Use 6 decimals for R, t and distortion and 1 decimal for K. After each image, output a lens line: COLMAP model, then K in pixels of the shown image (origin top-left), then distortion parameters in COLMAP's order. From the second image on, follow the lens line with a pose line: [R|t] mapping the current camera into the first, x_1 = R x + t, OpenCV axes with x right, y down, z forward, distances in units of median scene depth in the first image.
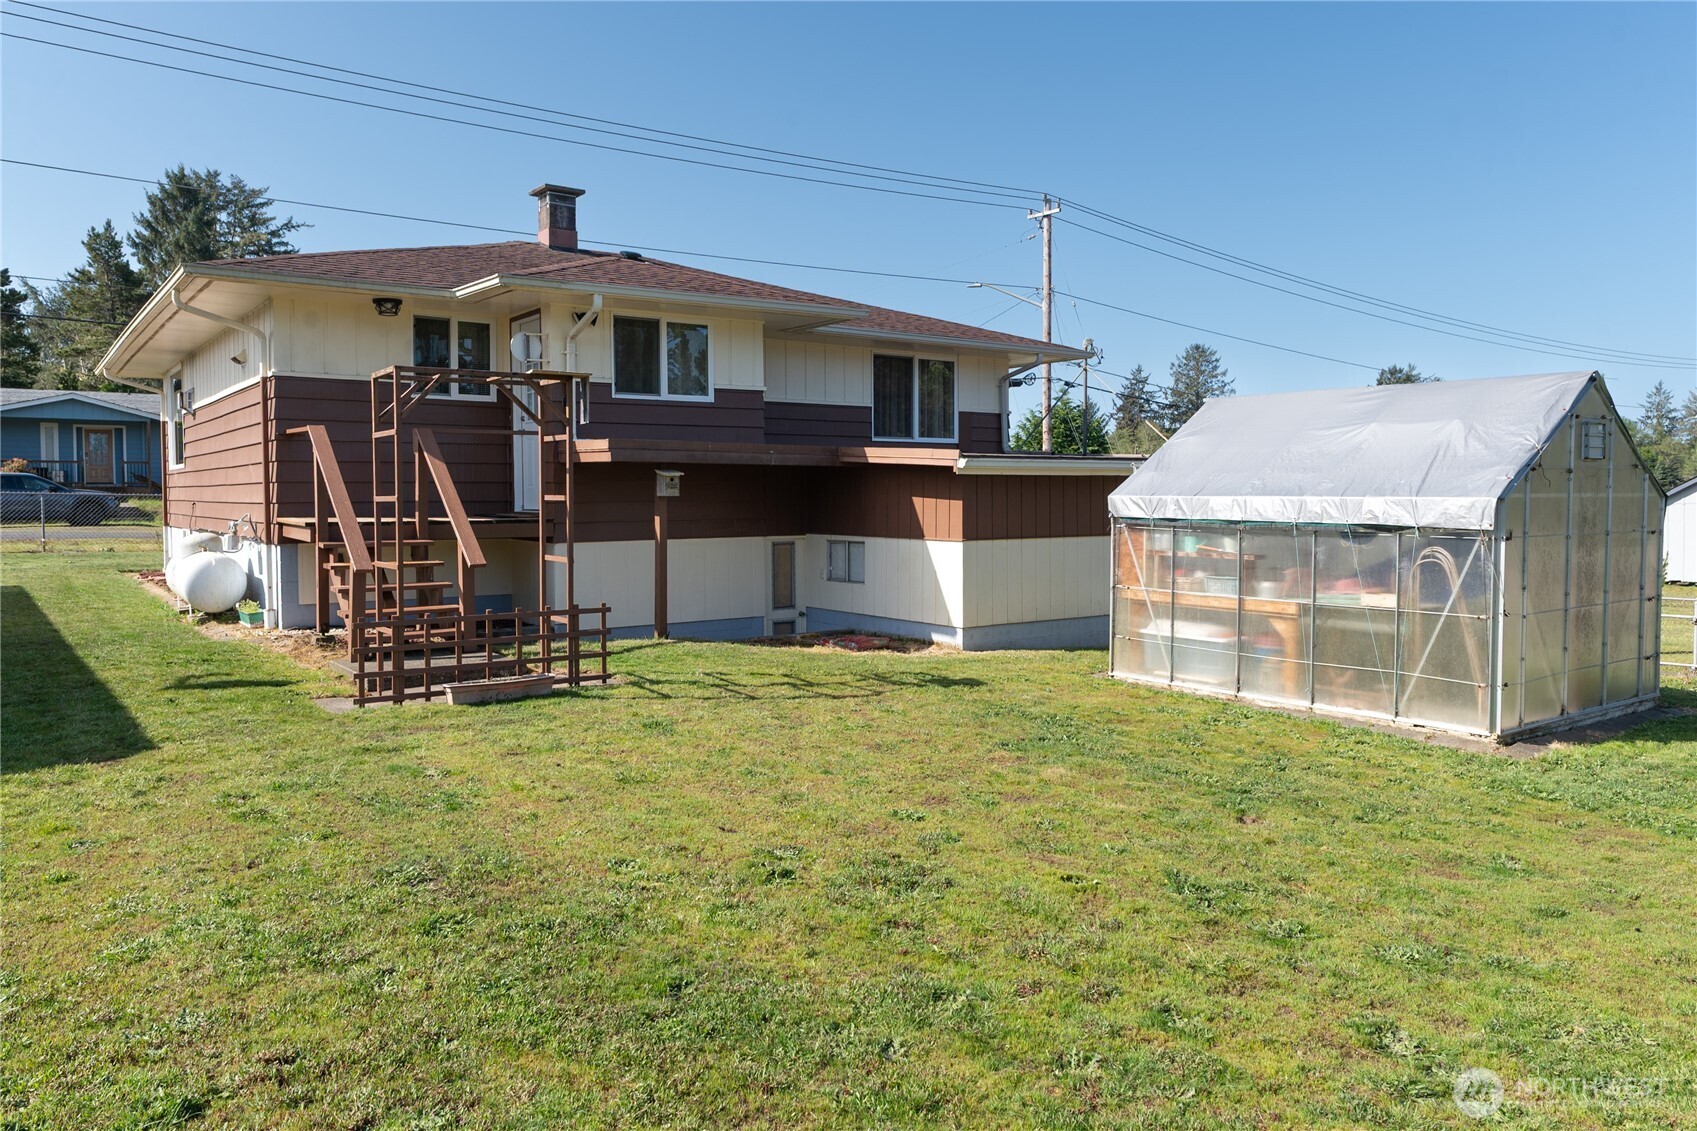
lens RADIAL K [[1177.8, 0, 848.5], [0, 1177.8, 565.5], [0, 0, 1]] dist [0.006760, 0.000213]
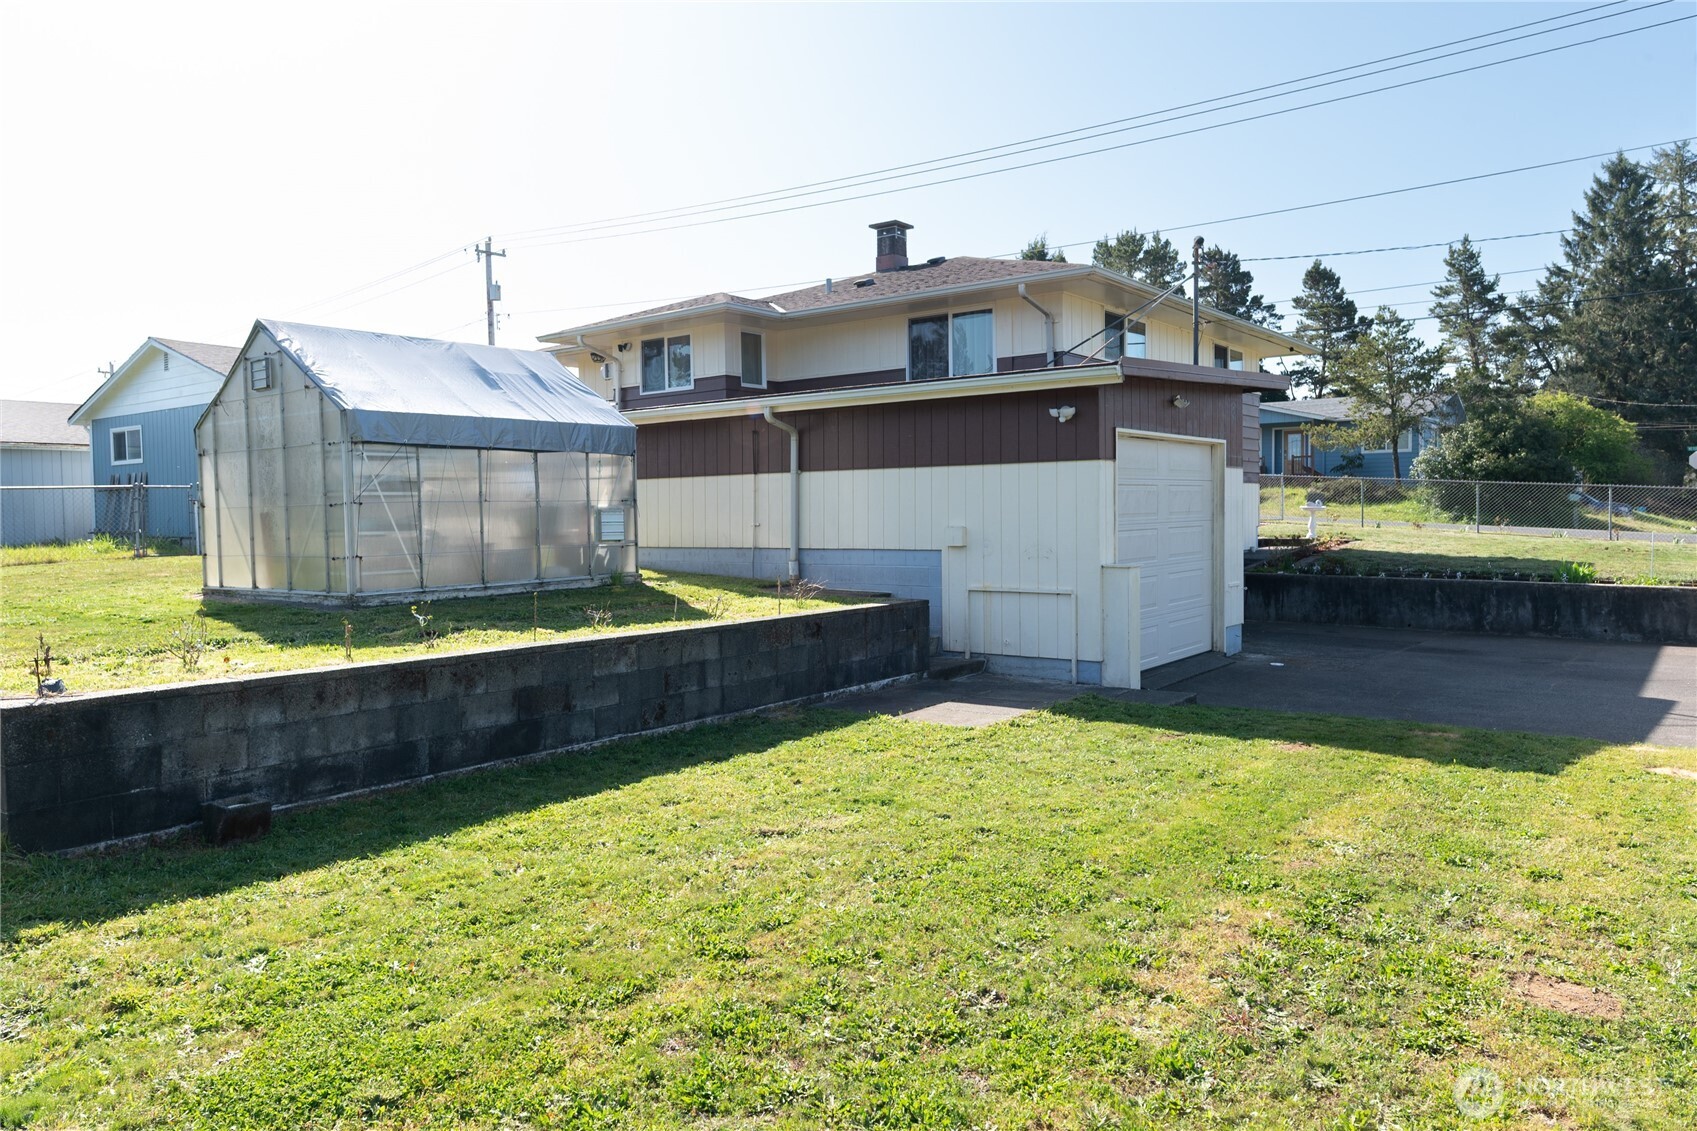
lens RADIAL K [[1177.8, 0, 848.5], [0, 1177.8, 565.5], [0, 0, 1]] dist [0.006760, 0.000213]
pose [[0.298162, 0.040847, -0.953641, 0.991663], [-0.045092, 0.998571, 0.028674, 0.016263], [0.953450, 0.034452, 0.299578, 0.596123]]
